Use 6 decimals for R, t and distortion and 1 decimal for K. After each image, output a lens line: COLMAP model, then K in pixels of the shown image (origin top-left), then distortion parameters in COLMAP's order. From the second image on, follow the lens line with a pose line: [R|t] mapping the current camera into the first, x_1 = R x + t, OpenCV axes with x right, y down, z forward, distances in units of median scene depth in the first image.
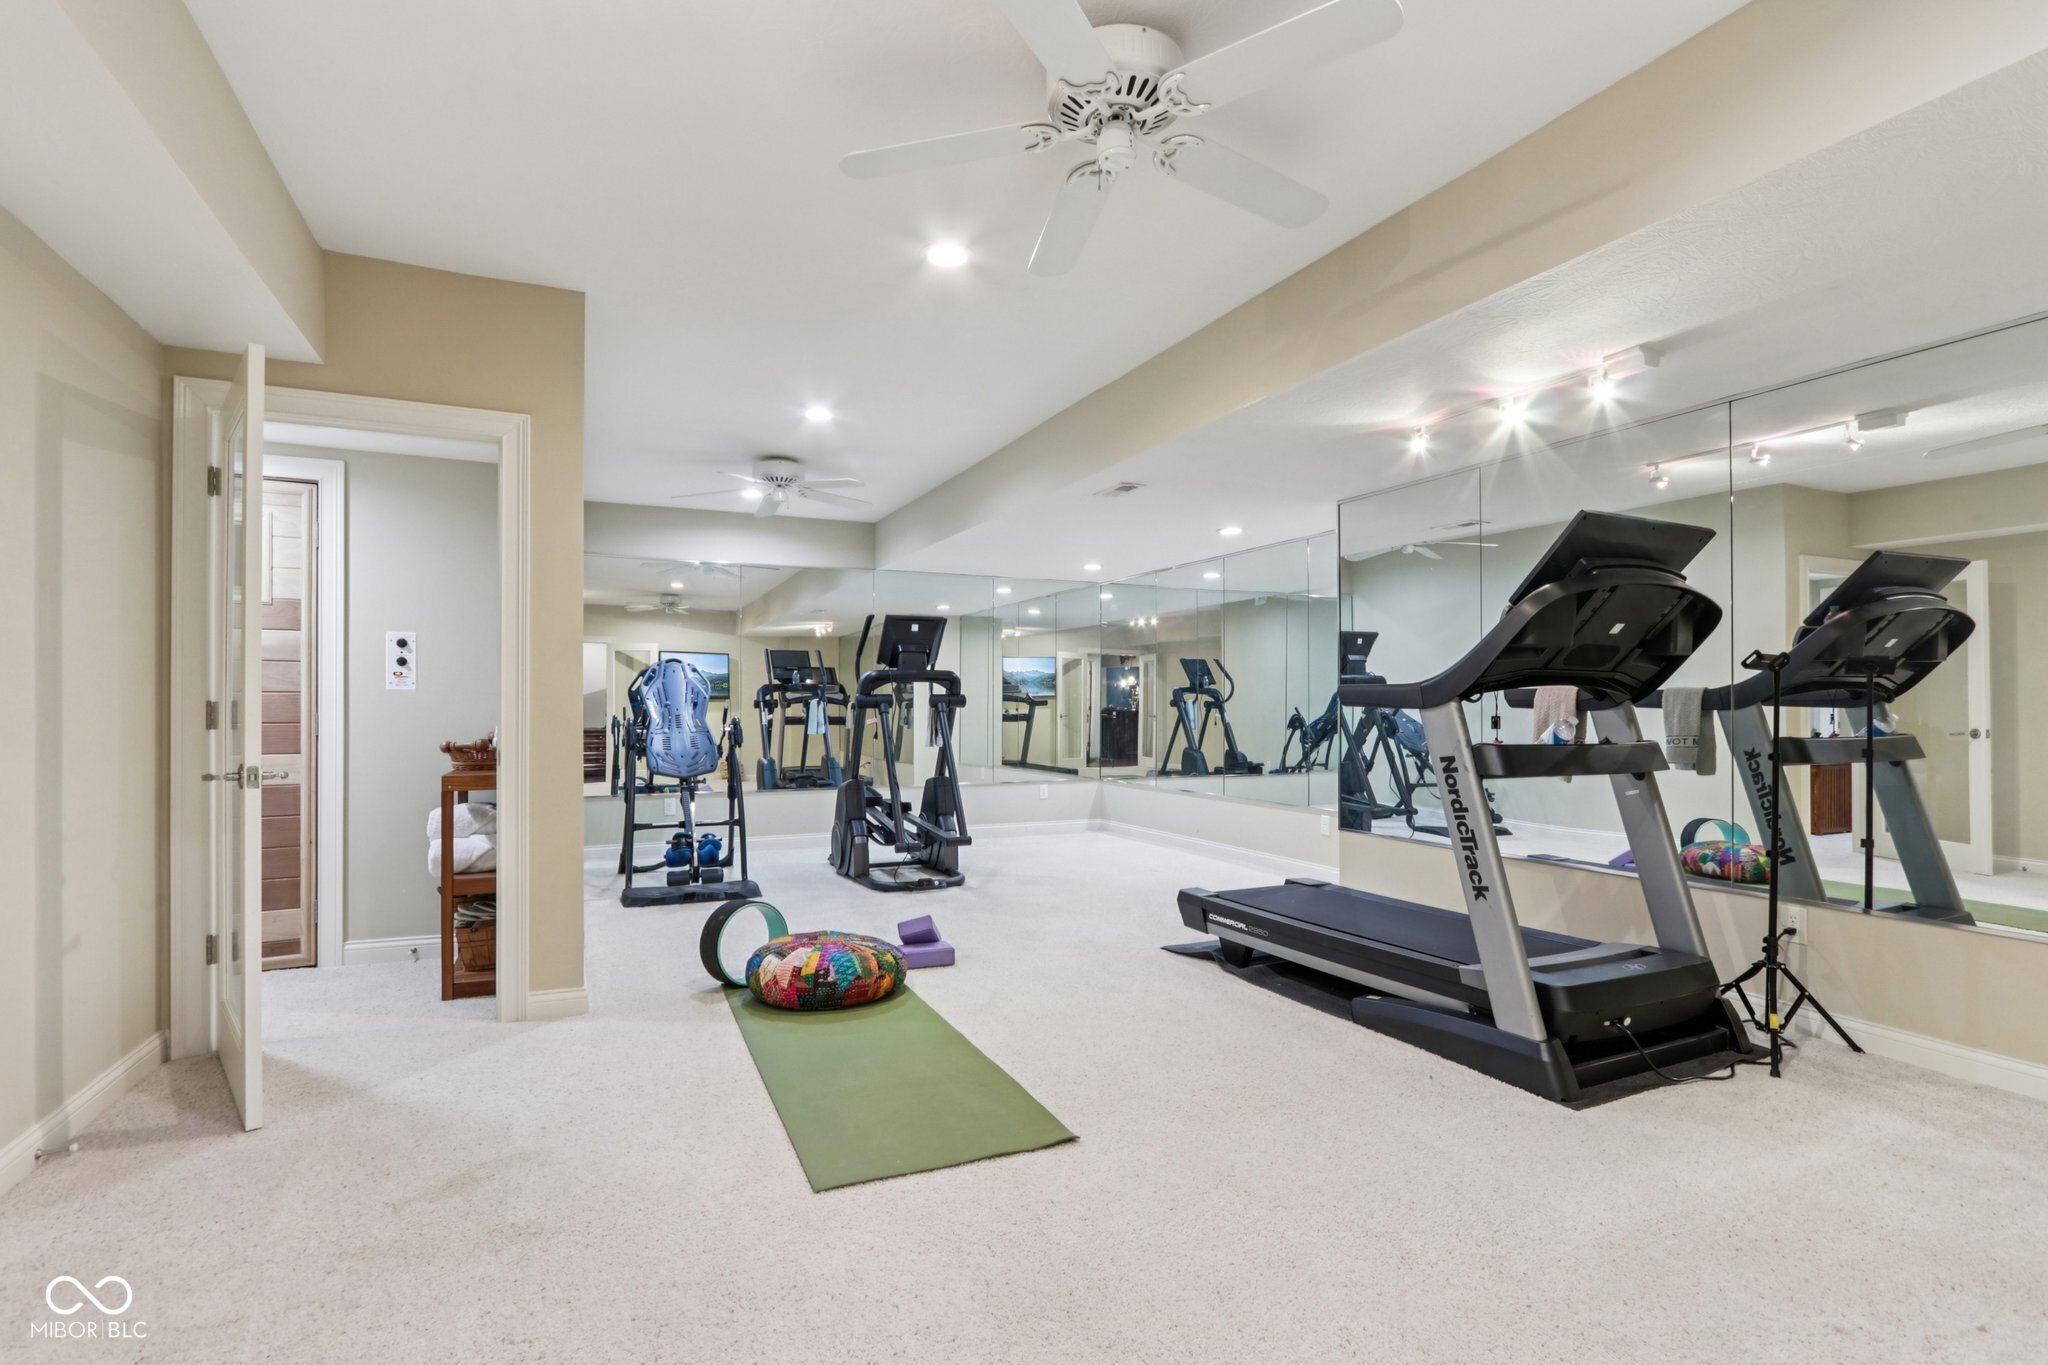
lens RADIAL K [[948.2, 0, 1010.7], [0, 948.2, 705.0], [0, 0, 1]] dist [-0.001639, 0.000292]
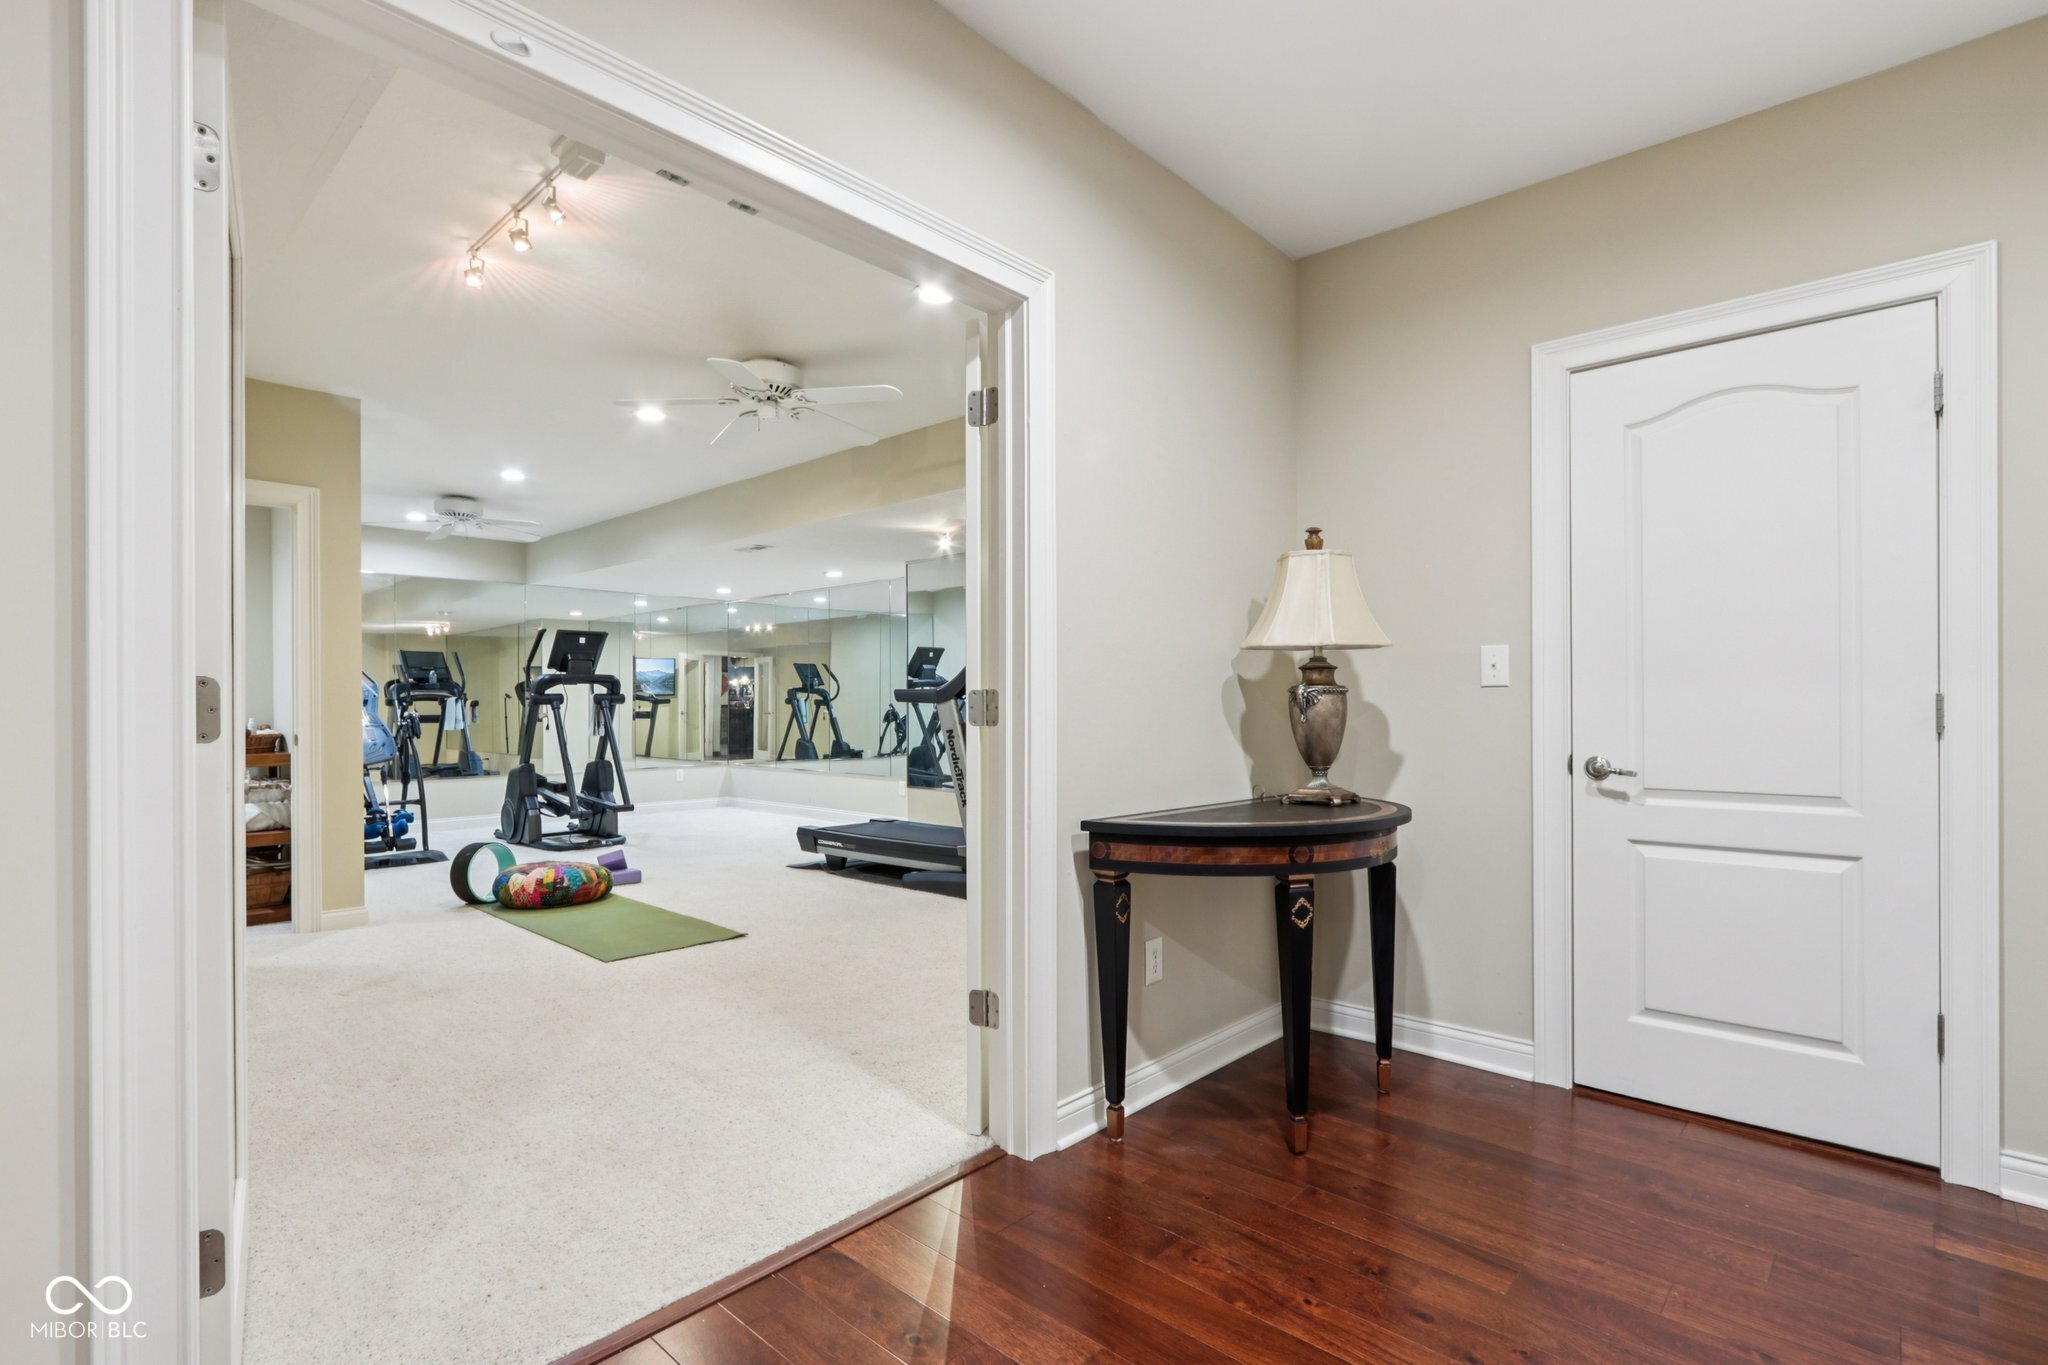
lens RADIAL K [[962.6, 0, 1026.1], [0, 962.6, 704.7], [0, 0, 1]] dist [-0.008523, -0.000209]
pose [[0.914006, -0.002331, 0.405695, -0.054394], [0.001932, 0.999997, 0.001393, 0.001716], [-0.405697, -0.000489, 0.914007, -0.265948]]
